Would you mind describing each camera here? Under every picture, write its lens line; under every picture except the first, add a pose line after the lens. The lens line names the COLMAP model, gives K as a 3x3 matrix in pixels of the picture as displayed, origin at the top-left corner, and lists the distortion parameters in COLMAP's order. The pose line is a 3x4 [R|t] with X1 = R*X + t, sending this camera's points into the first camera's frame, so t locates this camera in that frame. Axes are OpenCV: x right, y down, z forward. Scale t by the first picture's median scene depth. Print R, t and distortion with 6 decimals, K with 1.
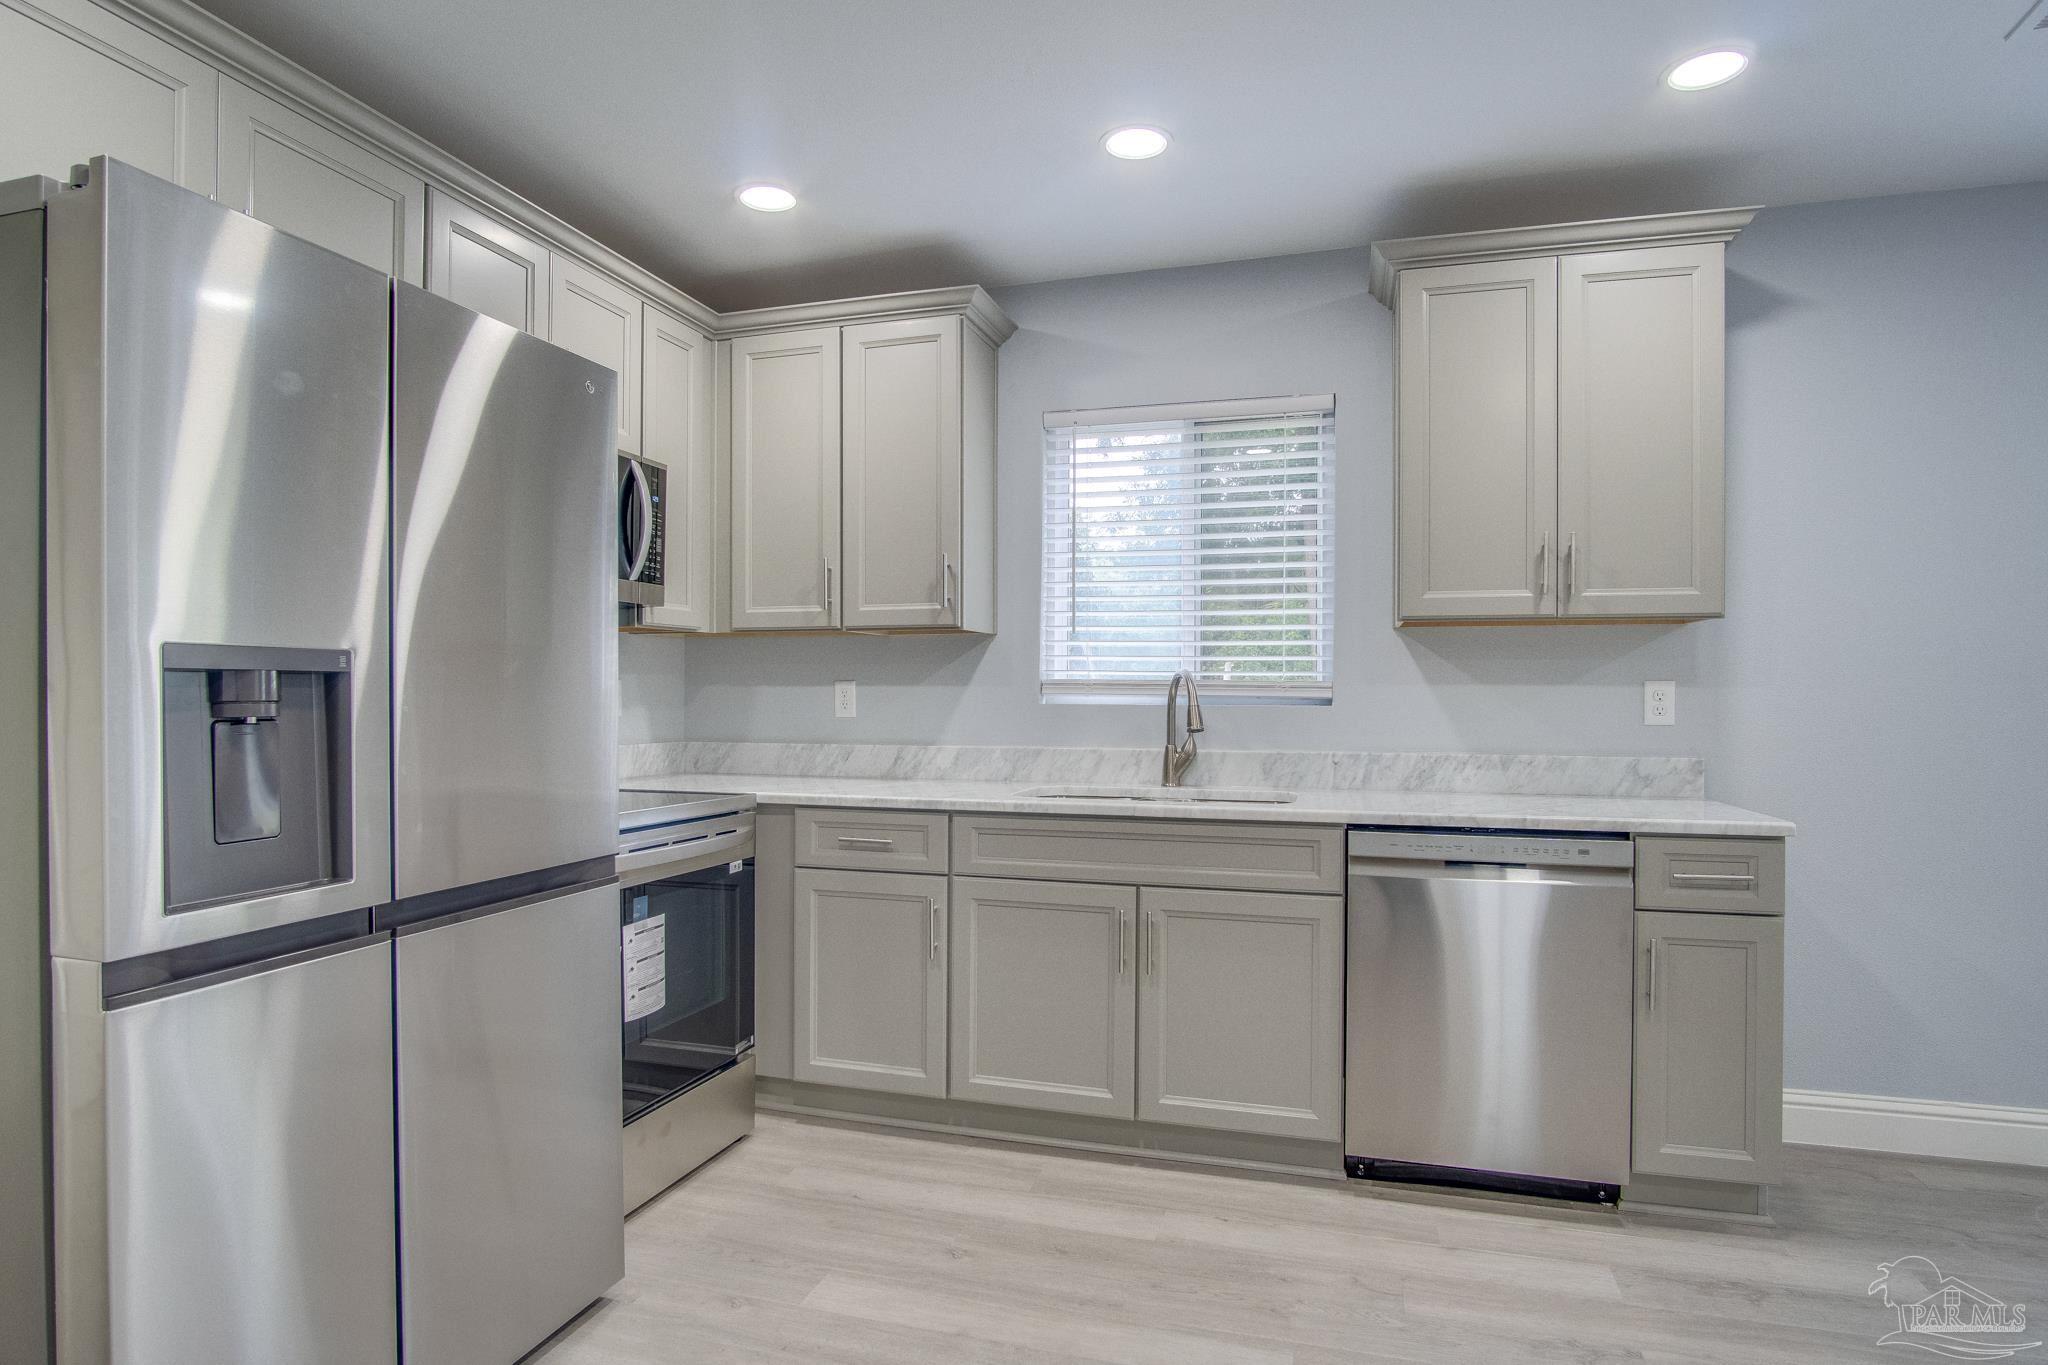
lens RADIAL K [[1097.7, 0, 1025.4], [0, 1097.7, 694.8], [0, 0, 1]] dist [-0.035041, 0.009768]
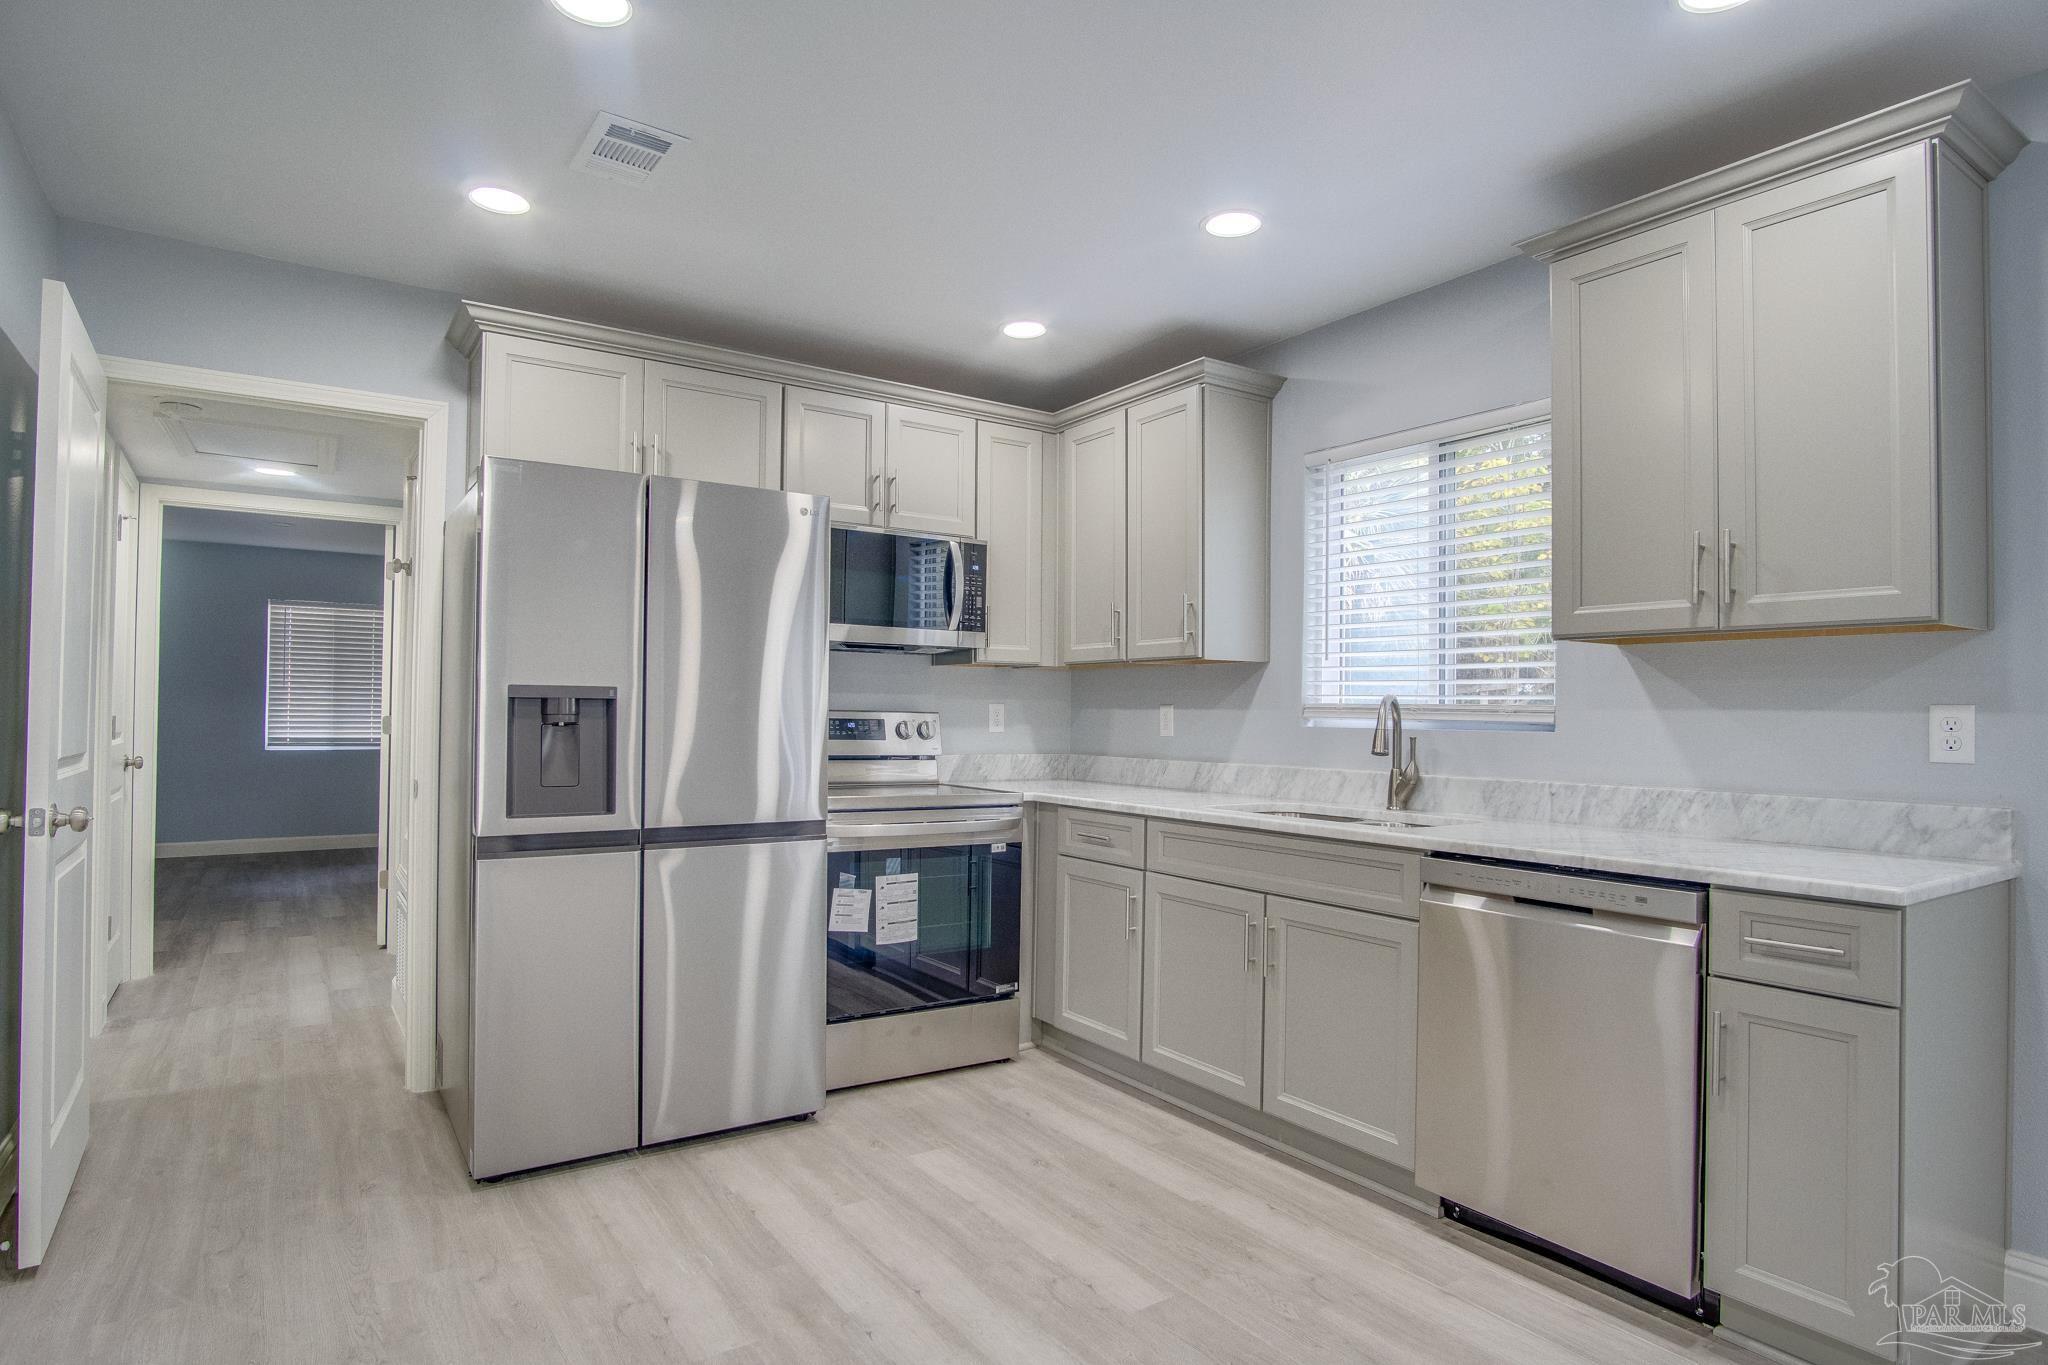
lens RADIAL K [[1097.7, 0, 1025.4], [0, 1097.7, 694.8], [0, 0, 1]] dist [-0.035041, 0.009768]
pose [[0.778062, -0.004980, -0.628168, 0.549510], [-0.009465, 0.999762, -0.019649, 0.001025], [0.628116, 0.021233, 0.777830, 0.003619]]
